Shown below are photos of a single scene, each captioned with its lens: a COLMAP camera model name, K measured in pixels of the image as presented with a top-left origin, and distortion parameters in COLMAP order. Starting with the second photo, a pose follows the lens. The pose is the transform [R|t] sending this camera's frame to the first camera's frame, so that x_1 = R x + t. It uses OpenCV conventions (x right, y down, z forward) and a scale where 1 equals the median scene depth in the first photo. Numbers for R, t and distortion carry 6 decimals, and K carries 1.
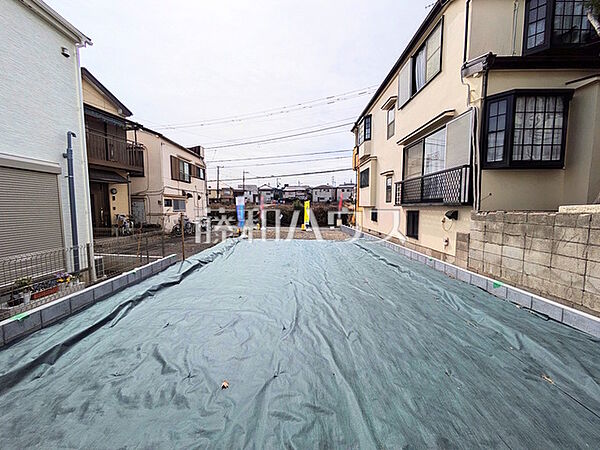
lens RADIAL K [[236.3, 0, 299.3], [0, 236.3, 225.0], [0, 0, 1]] dist [0.000301, 0.000309]
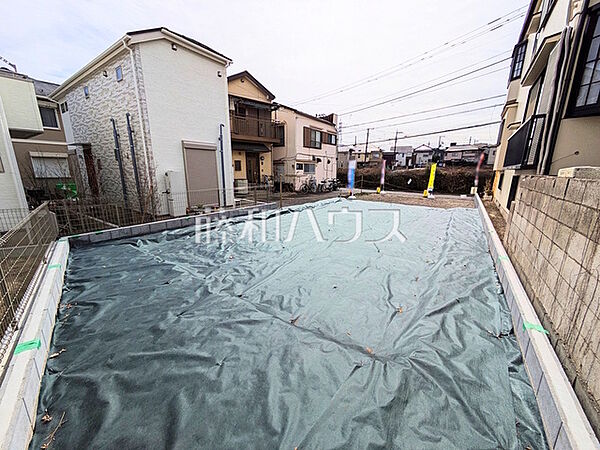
lens RADIAL K [[236.3, 0, 298.9], [0, 236.3, 224.8], [0, 0, 1]] dist [0.000301, 0.000309]
pose [[0.806920, 0.138732, -0.574137, 0.243135], [-0.052216, 0.984974, 0.164618, 0.005747], [0.588348, -0.102854, 0.802040, -0.050429]]
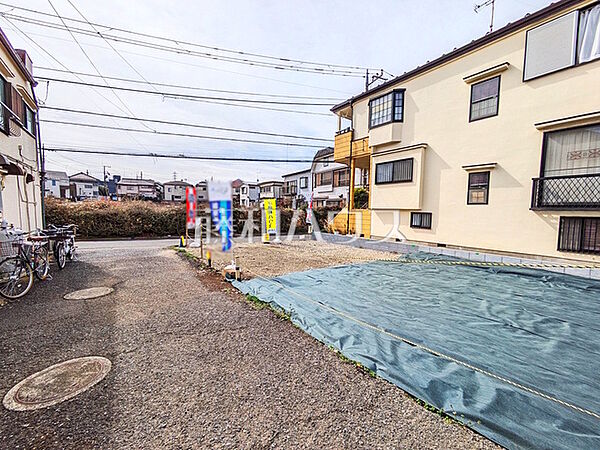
lens RADIAL K [[236.3, 0, 300.1], [0, 236.3, 224.2], [0, 0, 1]] dist [0.000301, 0.000309]
pose [[0.800953, -0.021320, 0.598347, -0.450756], [0.026373, 0.999652, 0.000316, -0.040556], [-0.598146, 0.015527, 0.801237, 0.618201]]
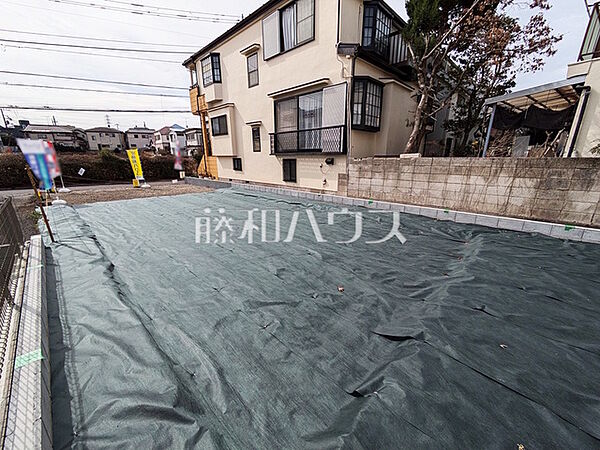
lens RADIAL K [[236.3, 0, 299.8], [0, 236.3, 224.8], [0, 0, 1]] dist [0.000301, 0.000309]
pose [[0.703547, -0.199035, 0.682207, -0.250164], [0.058282, 0.972904, 0.223741, -0.000259], [-0.708255, -0.117652, 0.696084, 0.049794]]
